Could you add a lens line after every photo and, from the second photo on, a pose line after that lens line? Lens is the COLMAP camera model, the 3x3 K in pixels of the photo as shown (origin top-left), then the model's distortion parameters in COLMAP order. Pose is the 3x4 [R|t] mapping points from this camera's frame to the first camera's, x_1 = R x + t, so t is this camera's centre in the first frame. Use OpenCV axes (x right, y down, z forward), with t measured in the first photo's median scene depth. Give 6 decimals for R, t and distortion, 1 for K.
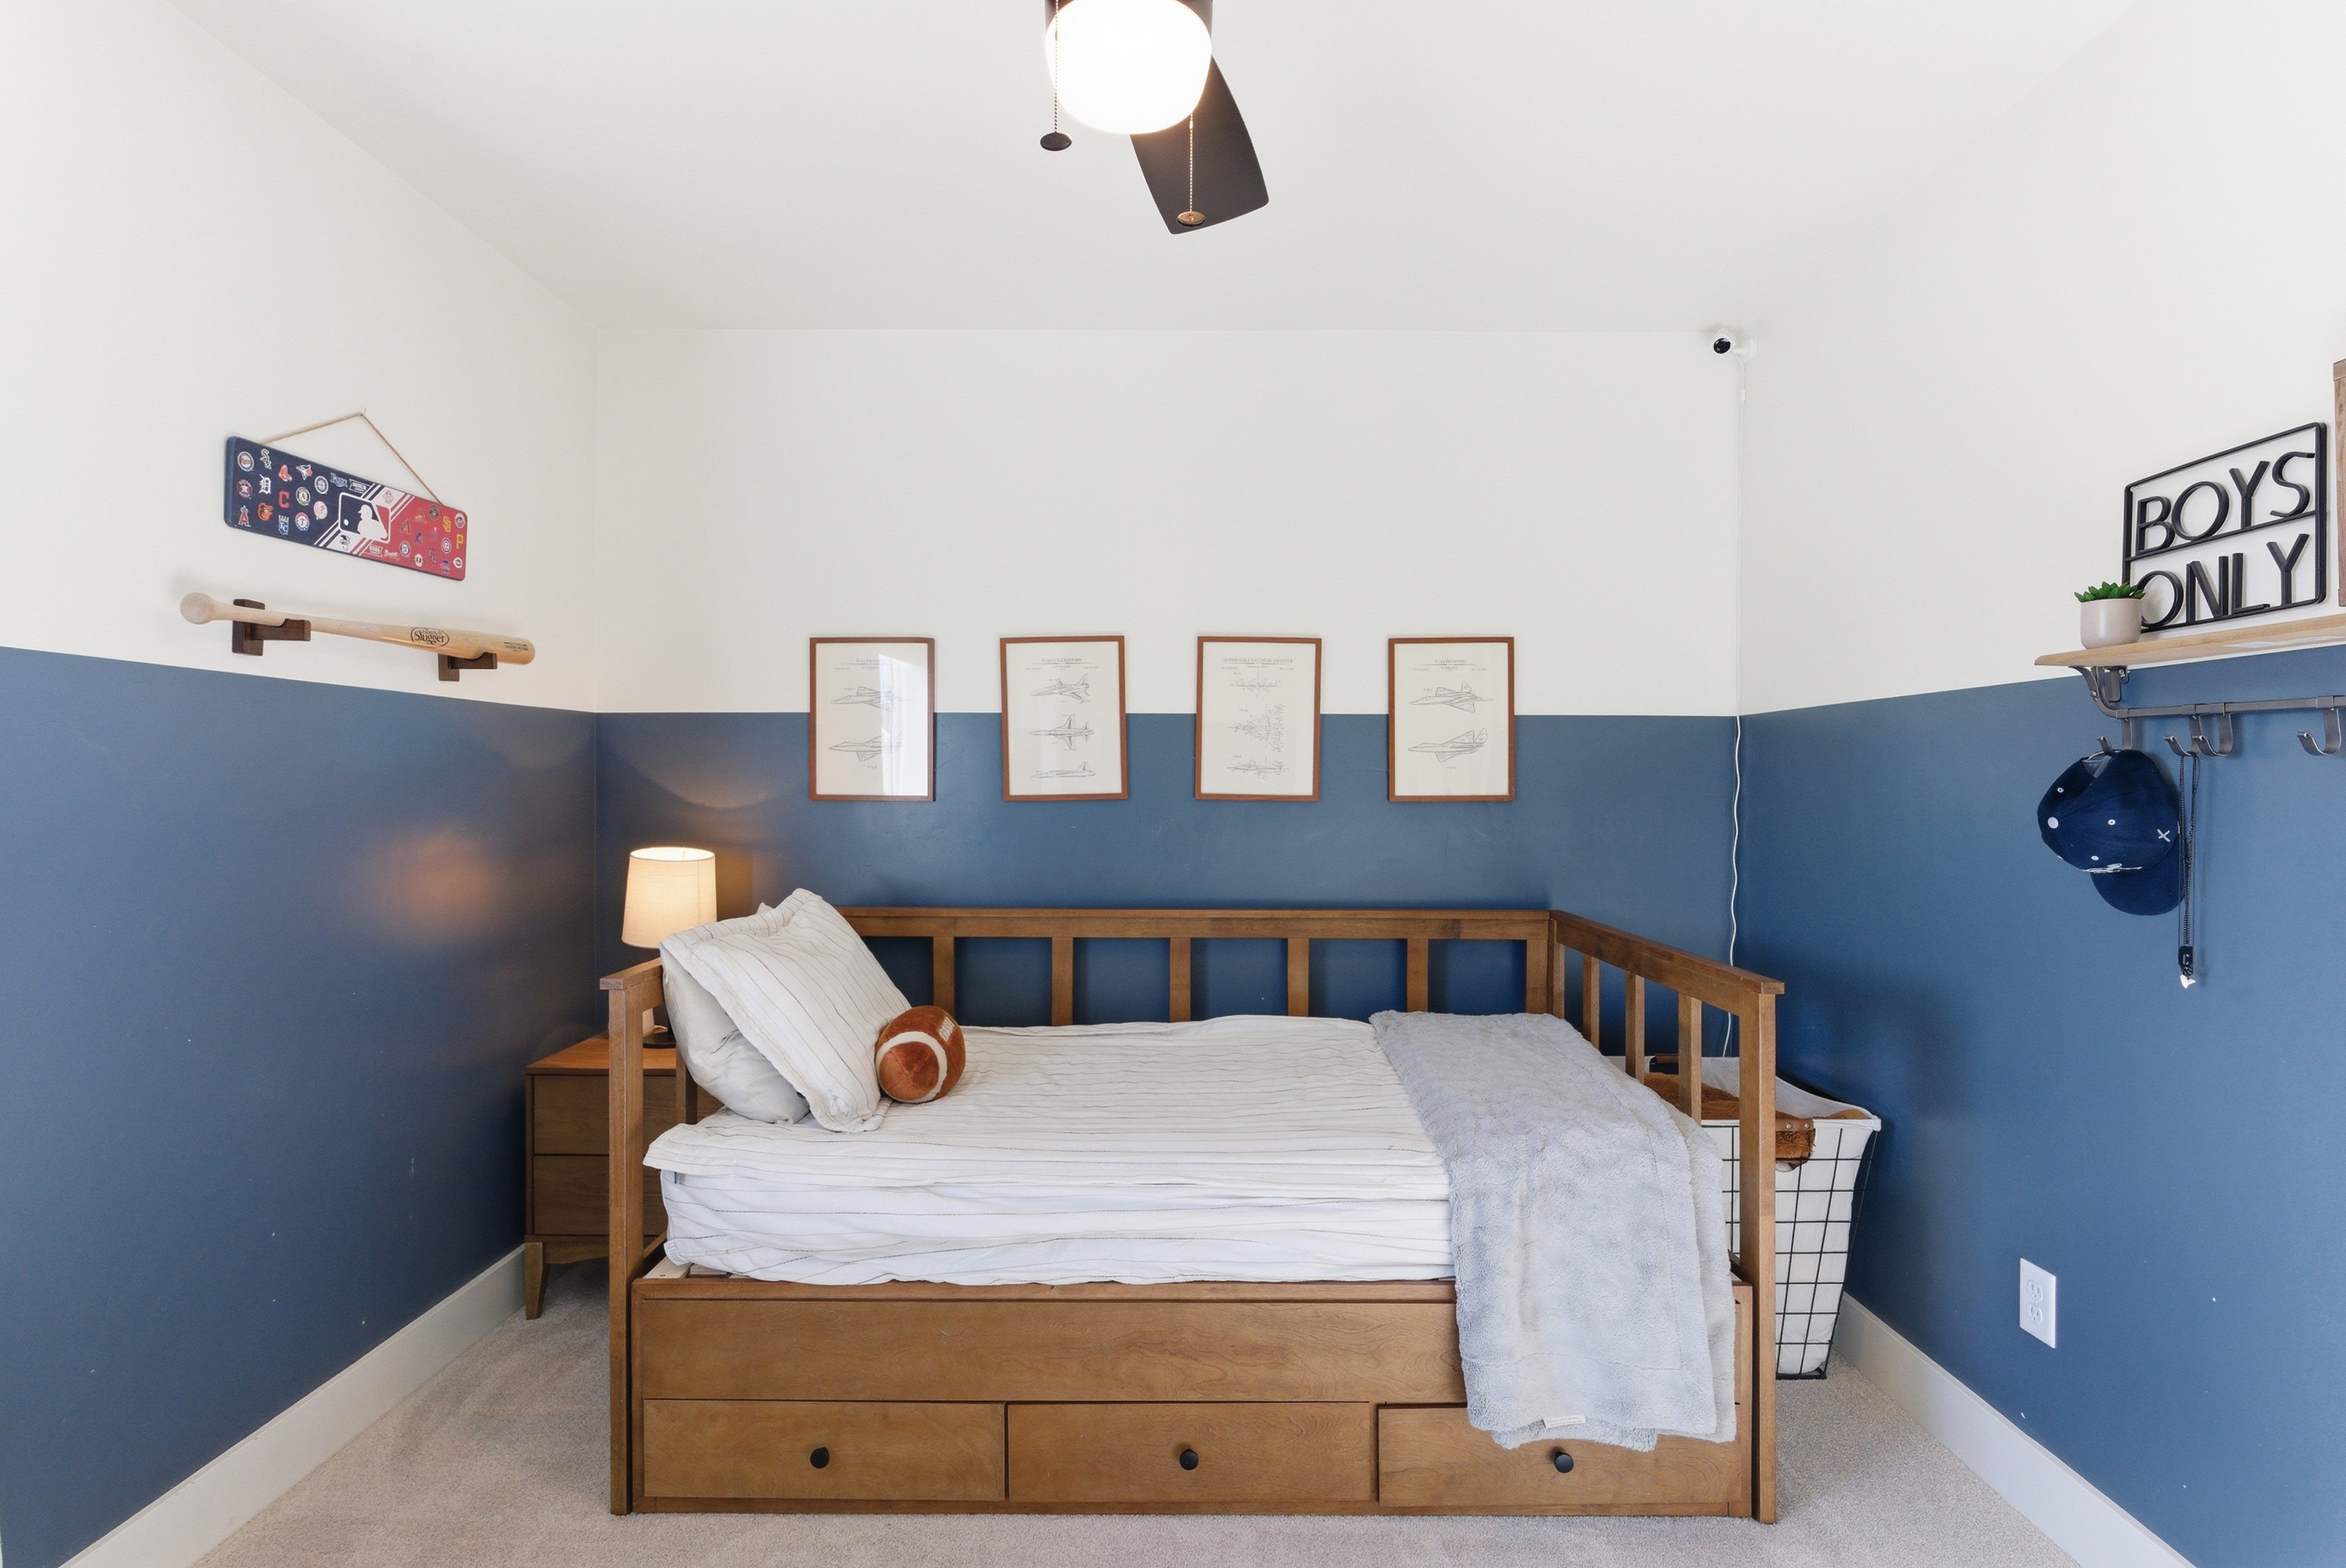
lens RADIAL K [[1134.6, 0, 1178.9], [0, 1134.6, 790.8], [0, 0, 1]] dist [-0.006110, -0.000254]
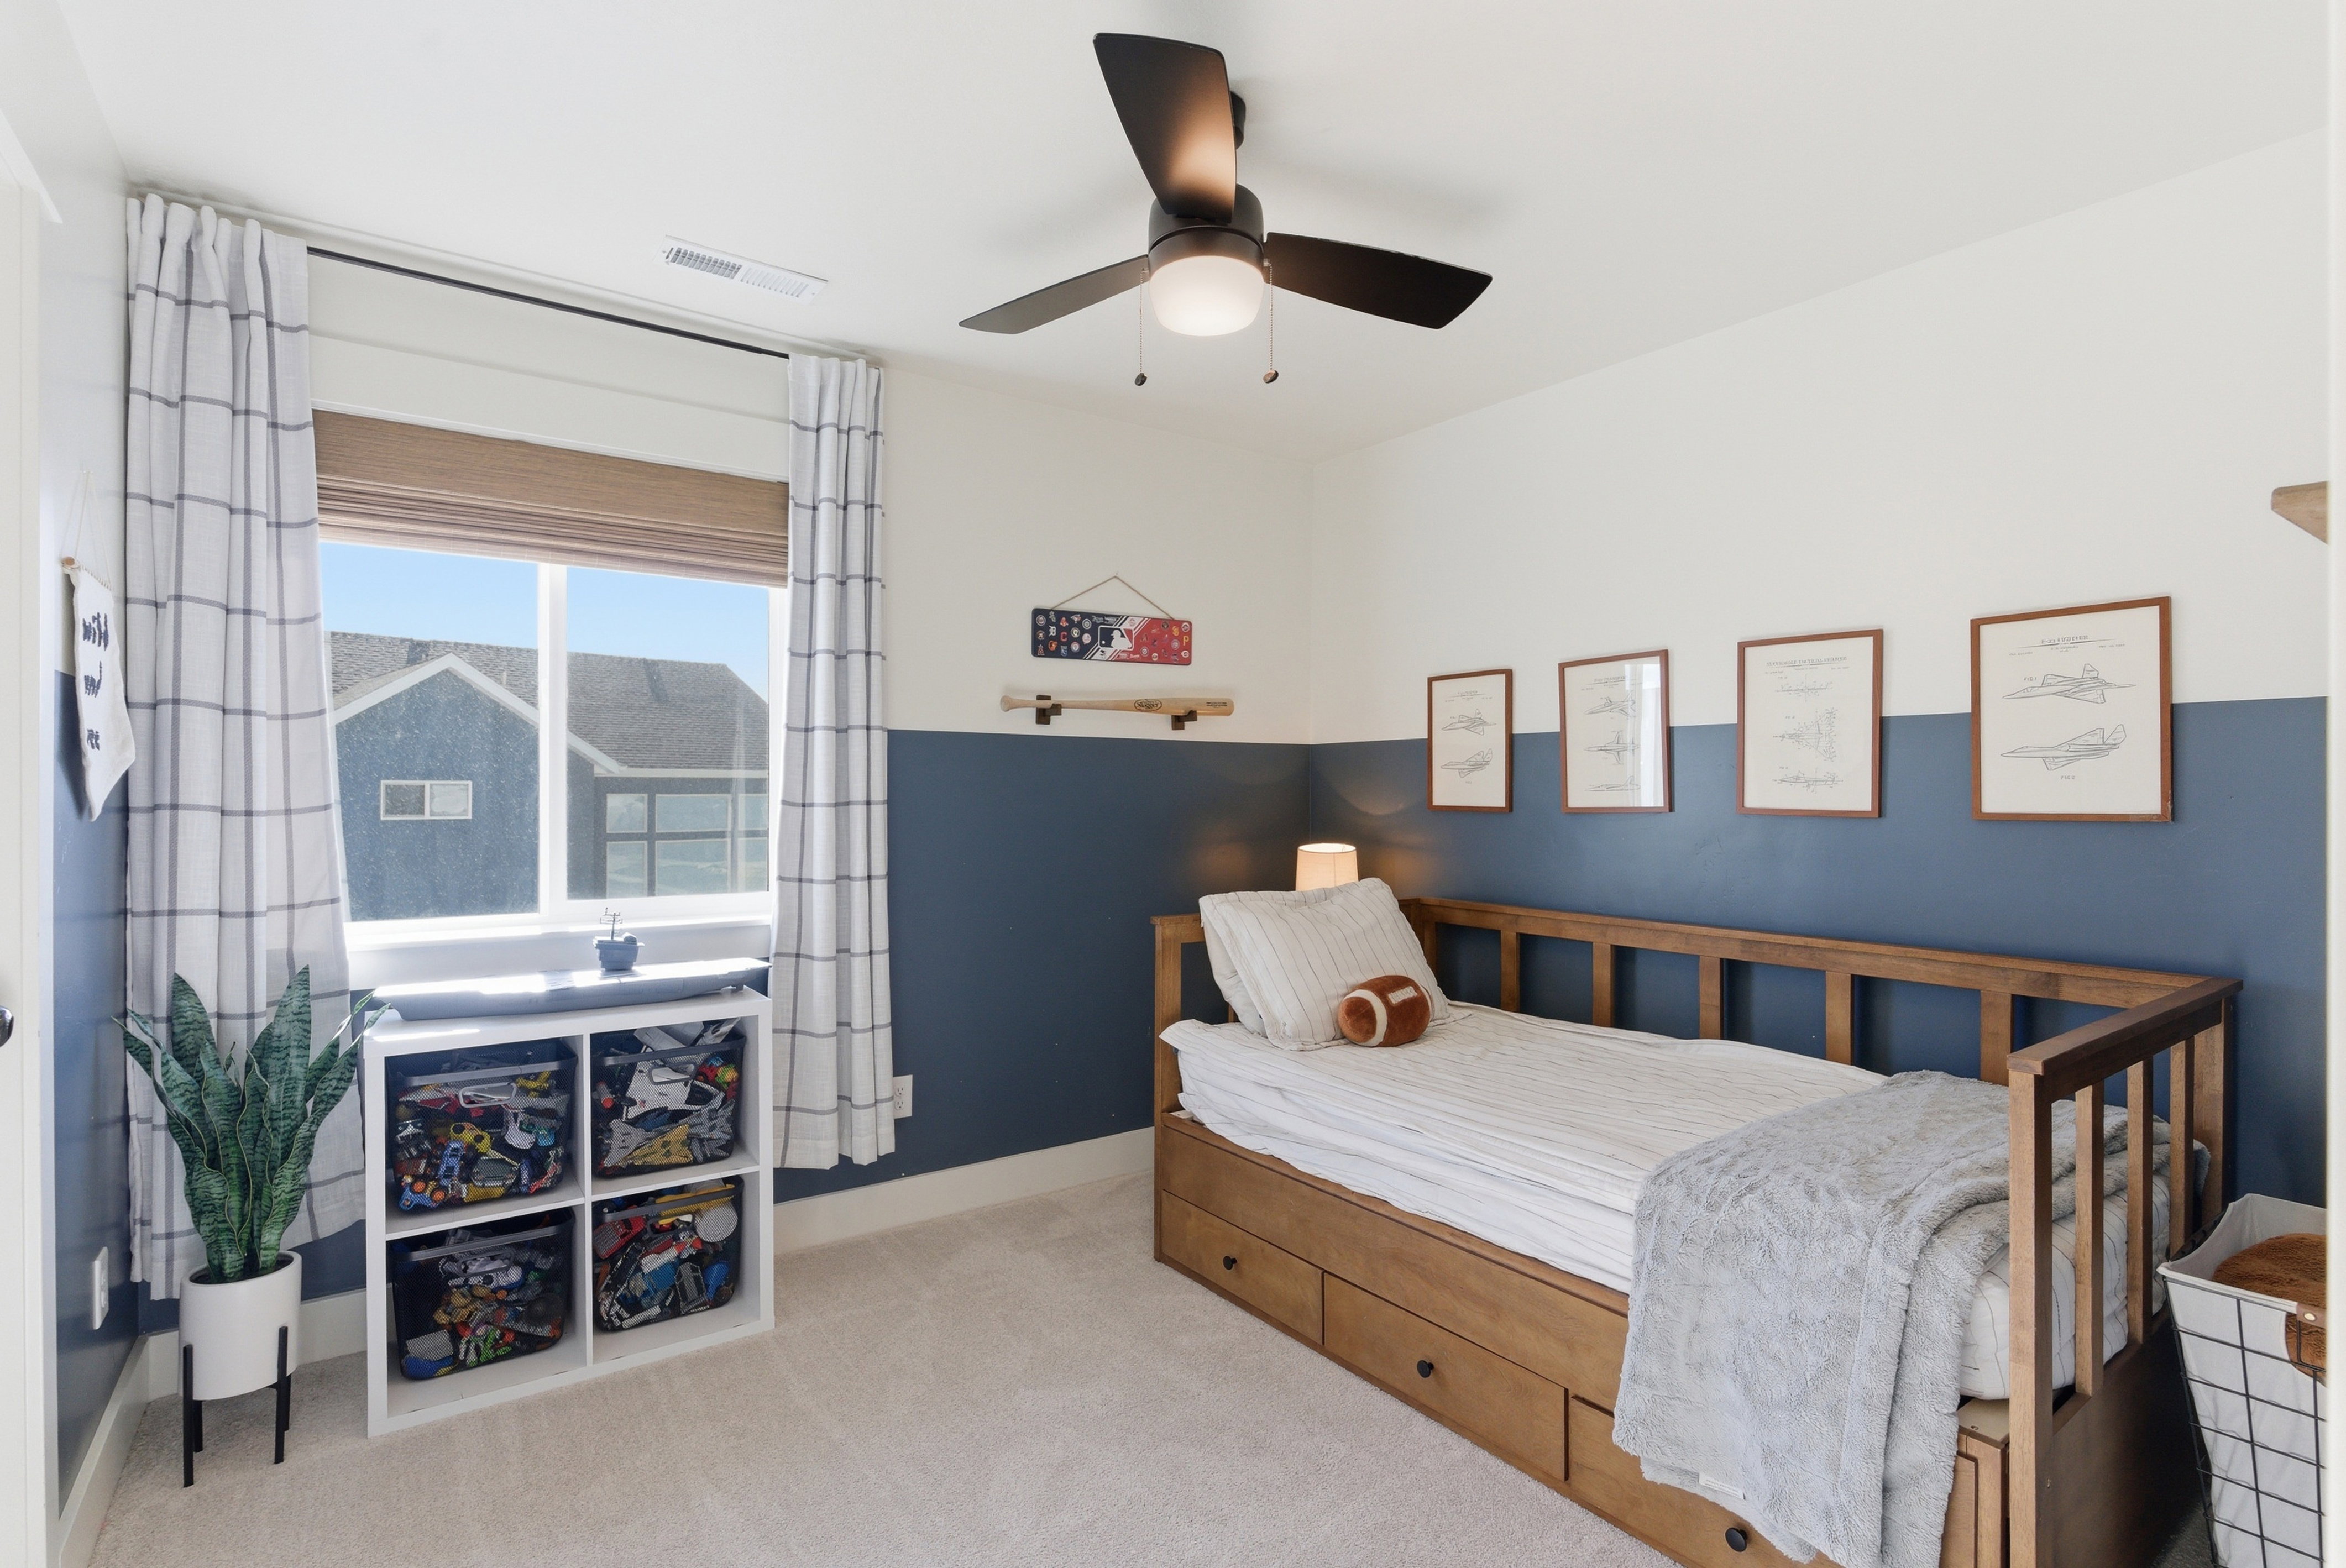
lens RADIAL K [[1134.7, 0, 1131.9], [0, 1134.7, 782.1], [0, 0, 1]] dist [-0.006110, -0.000254]
pose [[0.569596, -0.006260, -0.821901, 0.716953], [-0.007642, 0.999887, -0.012912, -0.003565], [0.821889, 0.013636, 0.569484, 0.059209]]
